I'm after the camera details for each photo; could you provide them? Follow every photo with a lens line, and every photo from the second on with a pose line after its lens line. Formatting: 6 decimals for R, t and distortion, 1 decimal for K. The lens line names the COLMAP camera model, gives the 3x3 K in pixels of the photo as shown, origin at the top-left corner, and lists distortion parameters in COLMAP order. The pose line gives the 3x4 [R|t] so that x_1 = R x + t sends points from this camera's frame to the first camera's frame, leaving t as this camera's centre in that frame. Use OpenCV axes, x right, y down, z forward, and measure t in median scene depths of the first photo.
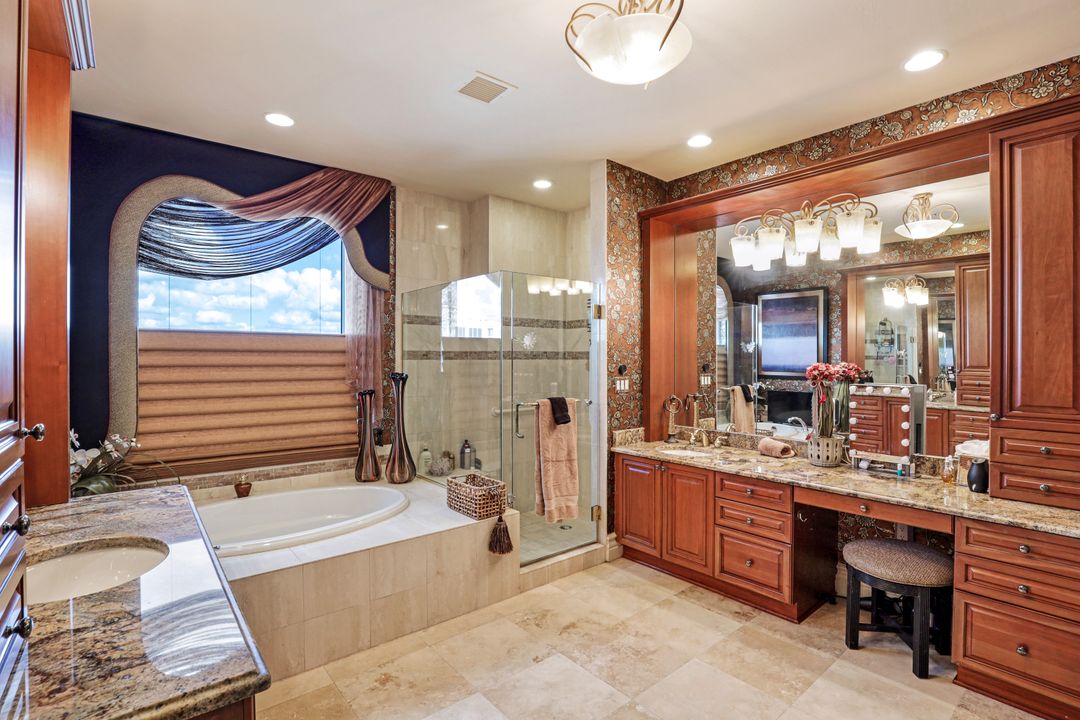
lens RADIAL K [[516.0, 0, 542.3], [0, 516.0, 358.1], [0, 0, 1]] dist [0.010084, -0.001203]
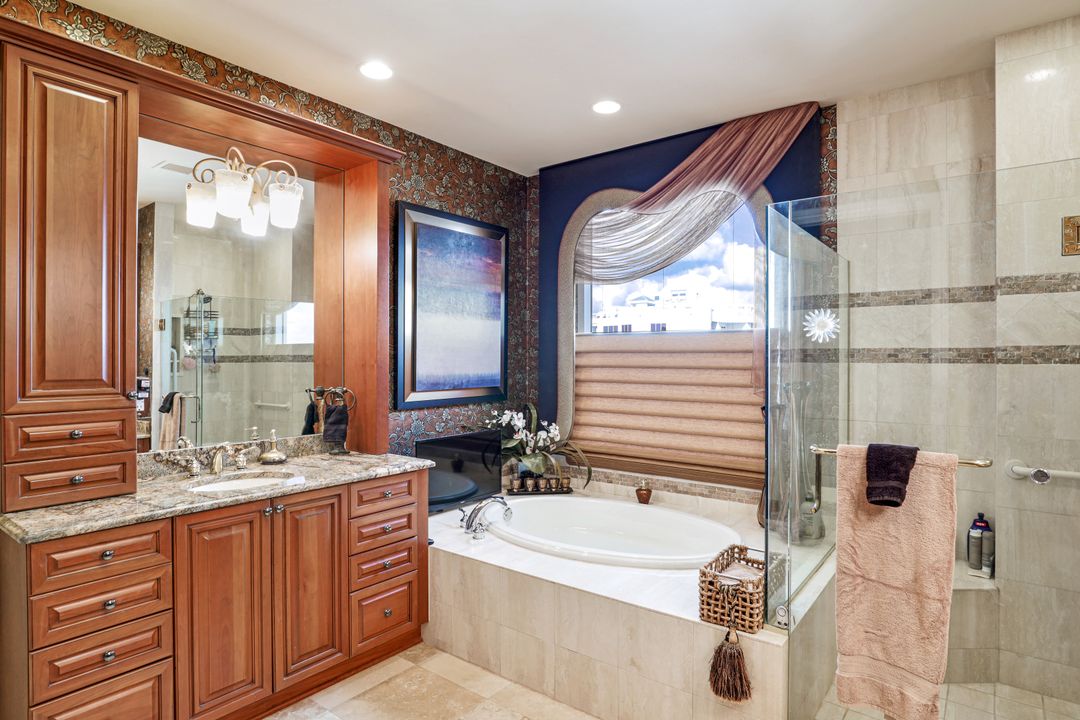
lens RADIAL K [[587.2, 0, 542.1], [0, 587.2, 358.3], [0, 0, 1]] dist [-0.012275, -0.000432]
pose [[0.240251, -0.000430, -0.970711, 0.414551], [-0.004338, 0.999989, -0.001517, 0.000701], [0.970701, 0.004576, 0.240246, 0.519367]]
